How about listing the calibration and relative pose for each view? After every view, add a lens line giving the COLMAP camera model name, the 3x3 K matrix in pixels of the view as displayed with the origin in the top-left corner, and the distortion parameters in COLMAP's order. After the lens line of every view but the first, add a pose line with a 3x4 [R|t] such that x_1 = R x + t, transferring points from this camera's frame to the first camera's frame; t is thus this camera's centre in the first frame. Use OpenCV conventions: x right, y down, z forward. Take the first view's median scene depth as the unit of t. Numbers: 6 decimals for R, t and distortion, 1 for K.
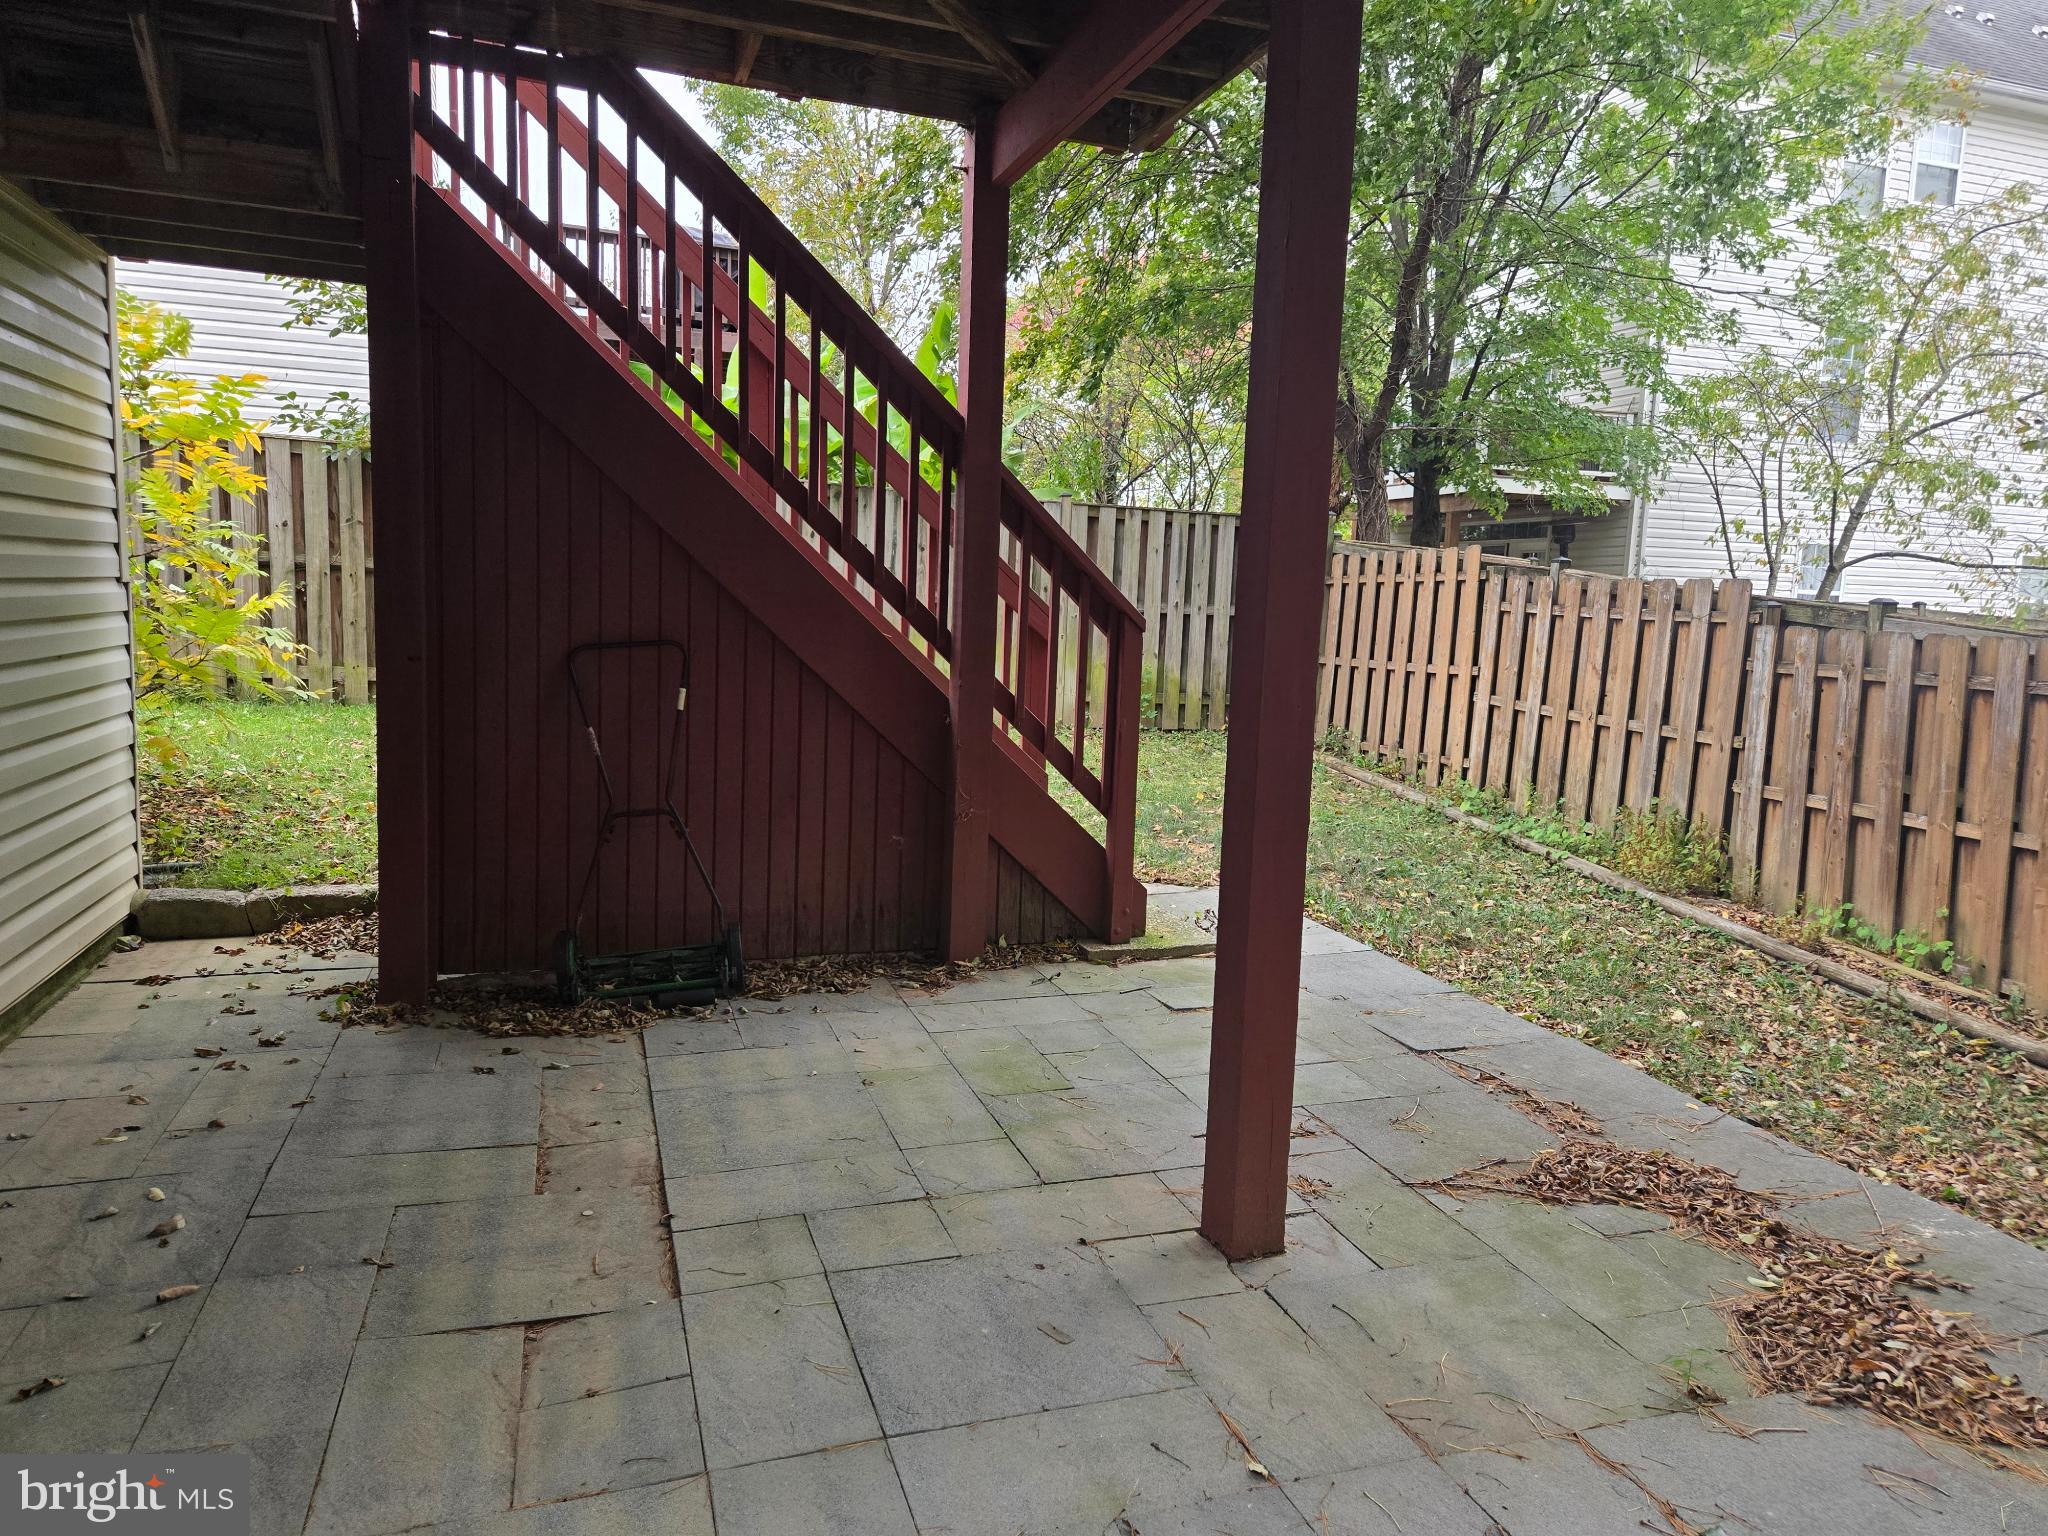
lens RADIAL K [[1364.0, 0, 1024.0], [0, 1364.0, 768.0], [0, 0, 1]] dist [0.041681, -0.001829]
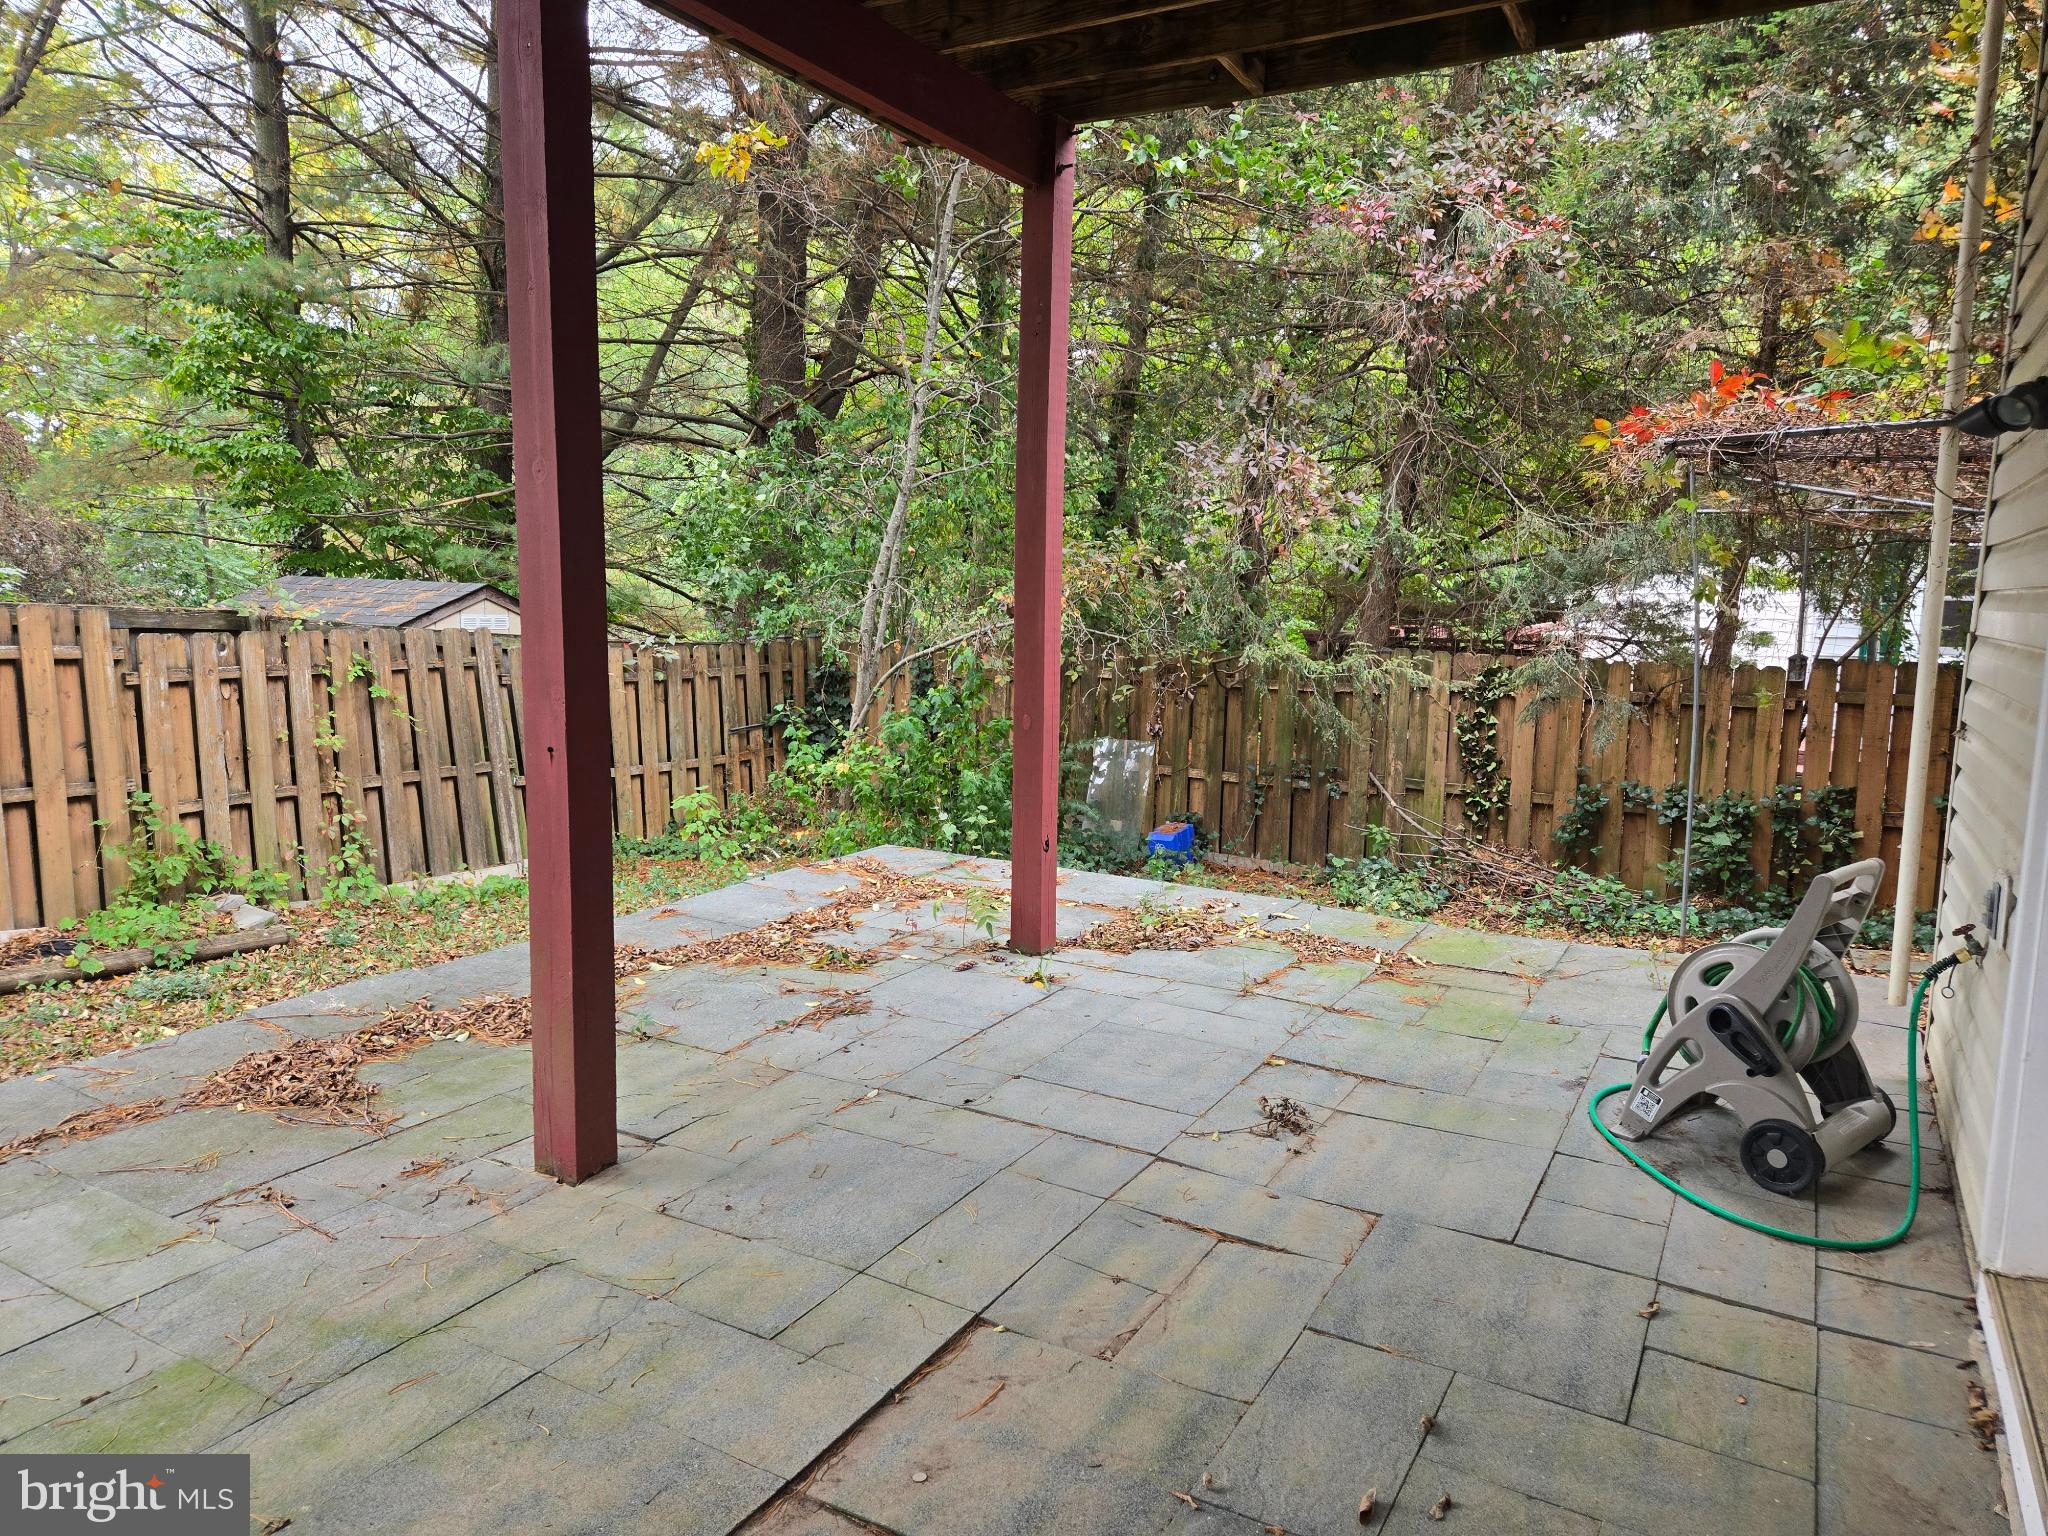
lens RADIAL K [[1364.0, 0, 1024.0], [0, 1364.0, 768.0], [0, 0, 1]] dist [0.041681, -0.001829]
pose [[-0.663955, -0.151843, 0.732194, -0.857816], [0.052813, 0.967199, 0.248469, -0.226915], [-0.745906, 0.203641, -0.634157, 1.386803]]
